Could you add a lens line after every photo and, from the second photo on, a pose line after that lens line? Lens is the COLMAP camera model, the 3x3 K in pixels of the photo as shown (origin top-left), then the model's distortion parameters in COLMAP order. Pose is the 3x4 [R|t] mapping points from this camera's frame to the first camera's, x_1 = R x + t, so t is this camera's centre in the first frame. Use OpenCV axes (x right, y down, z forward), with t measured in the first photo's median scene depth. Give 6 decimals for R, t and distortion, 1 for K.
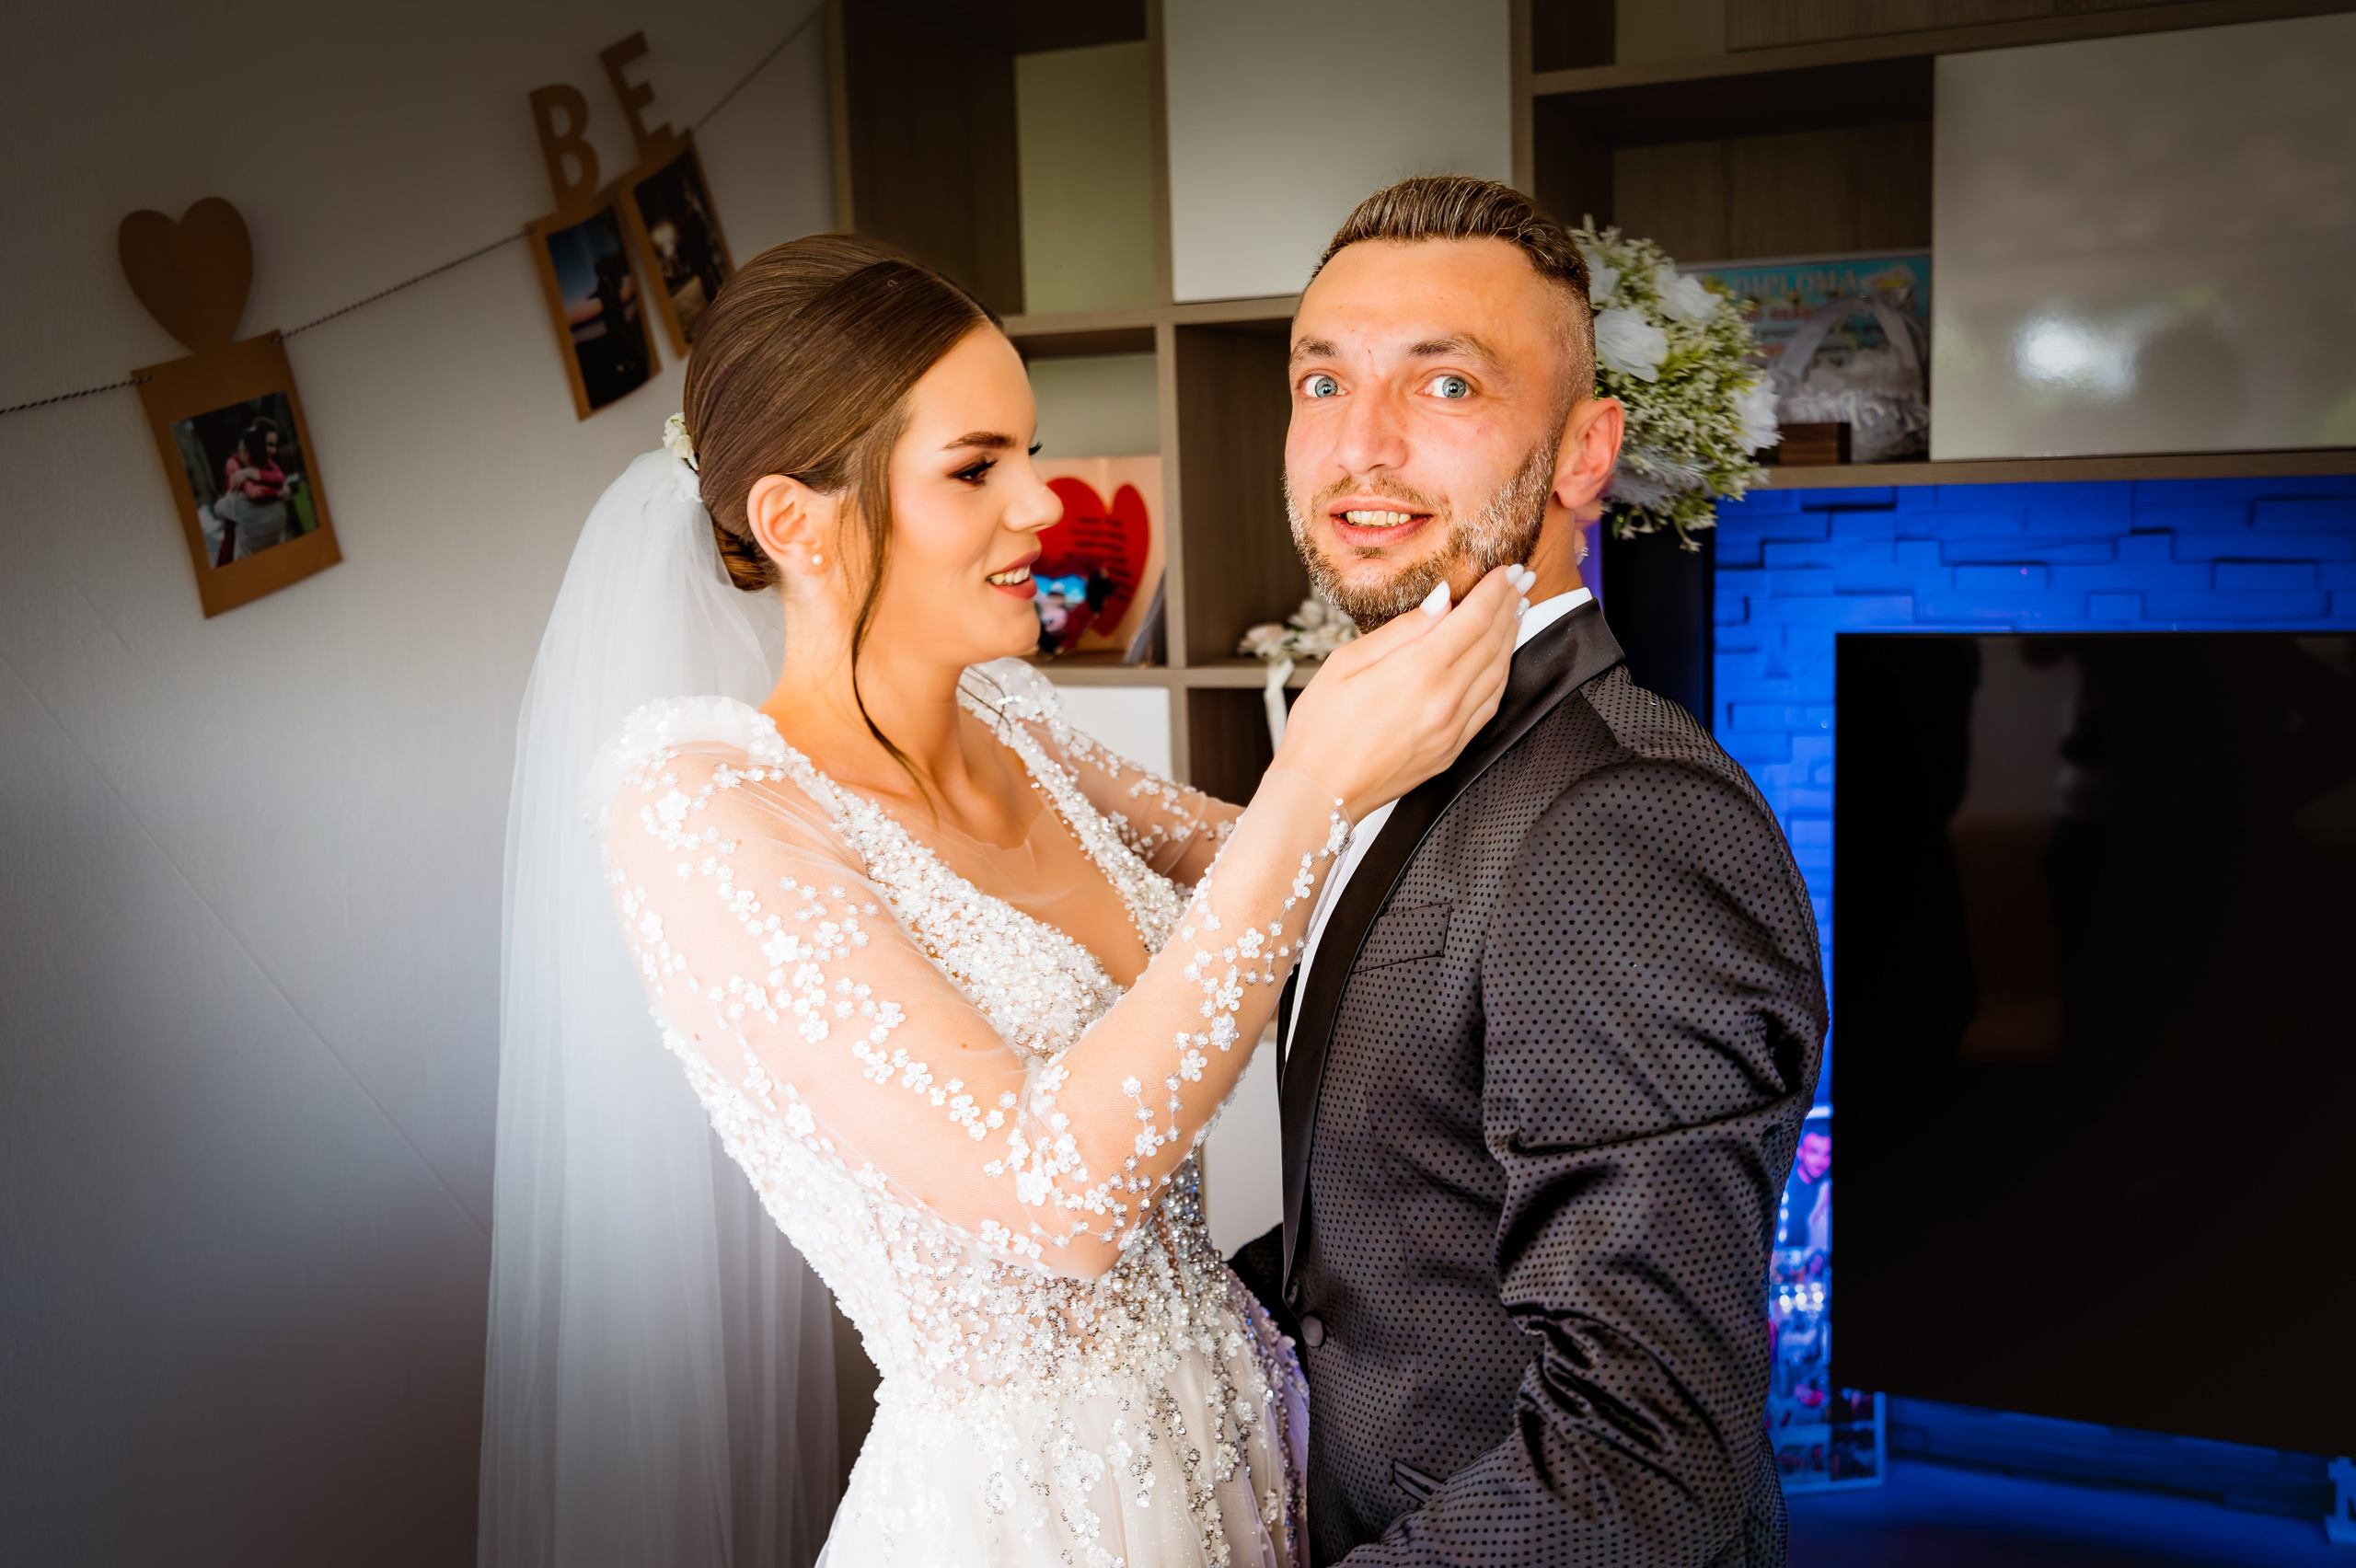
lens RADIAL K [[2092.4, 0, 1166.6], [0, 2092.4, 719.1], [0, 0, 1]] dist [0.047618, -0.016262]
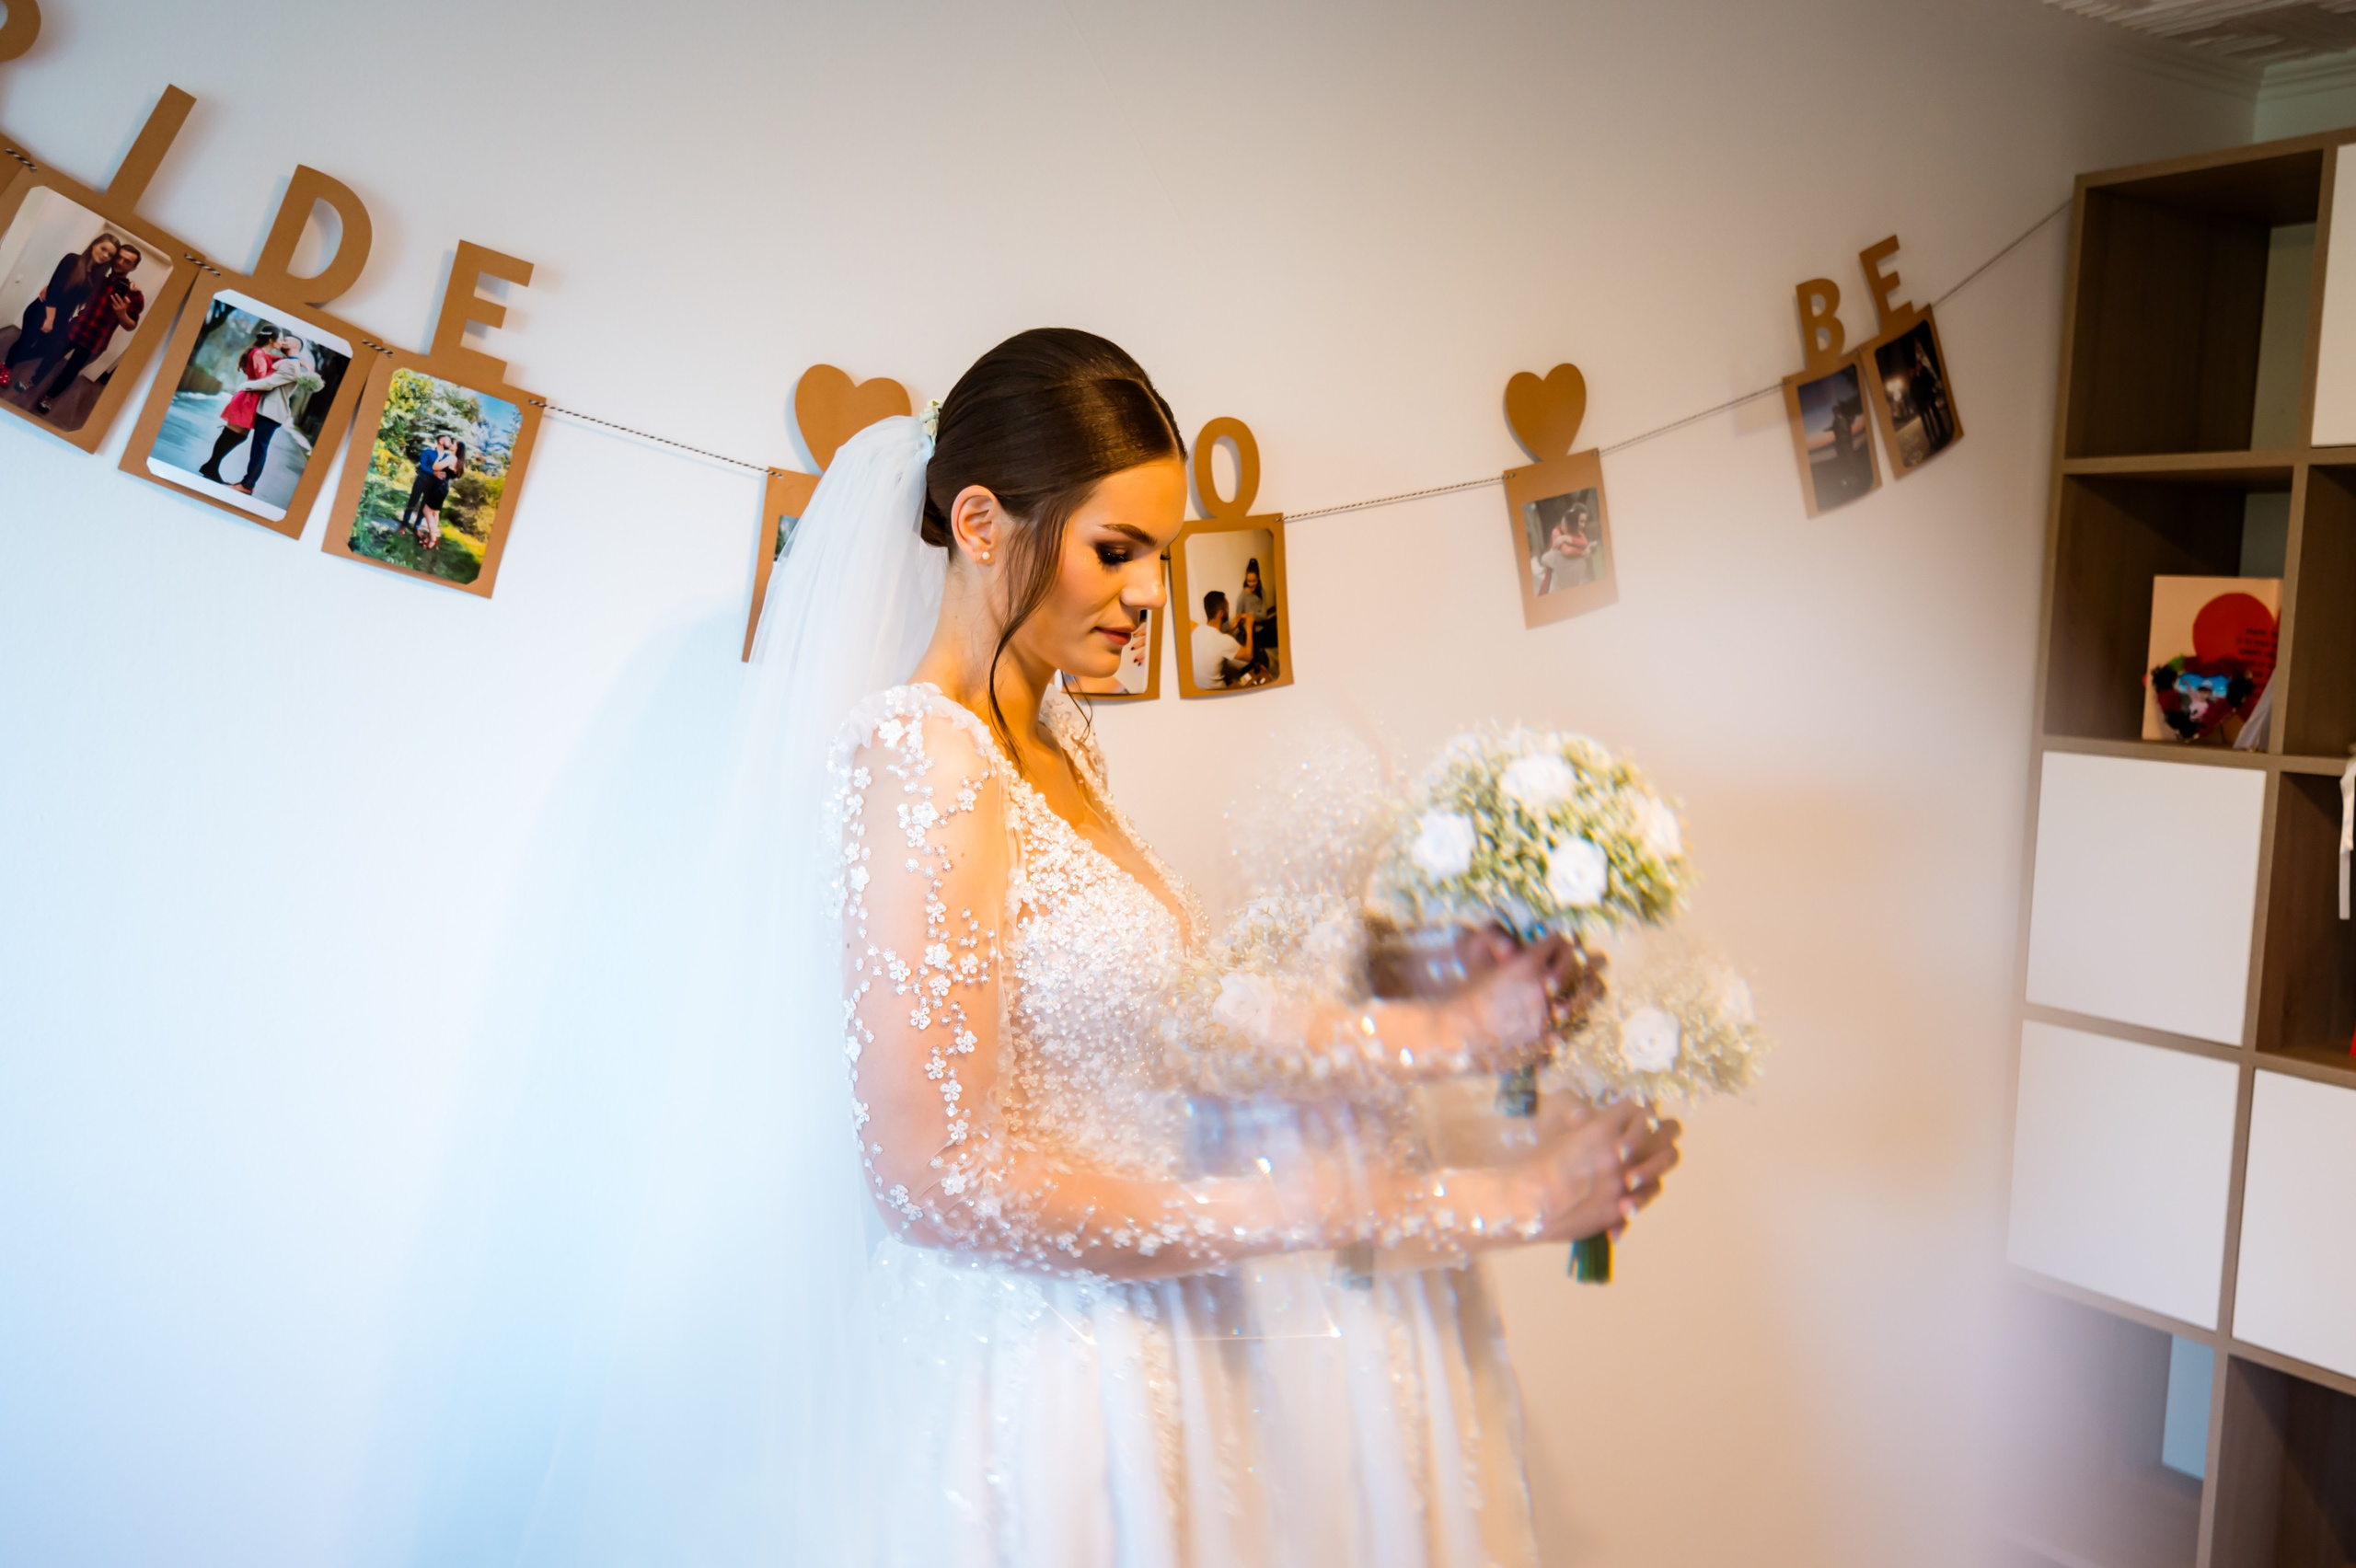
lens RADIAL K [[2194.2, 0, 1414.9], [0, 2194.2, 924.1], [0, 0, 1]] dist [0.003927, 0.000000]
pose [[0.838967, 0.142953, -0.525071, 0.299807], [-0.130441, 0.989578, 0.060996, 0.066817], [0.528318, 0.017317, 0.848870, -0.356744]]
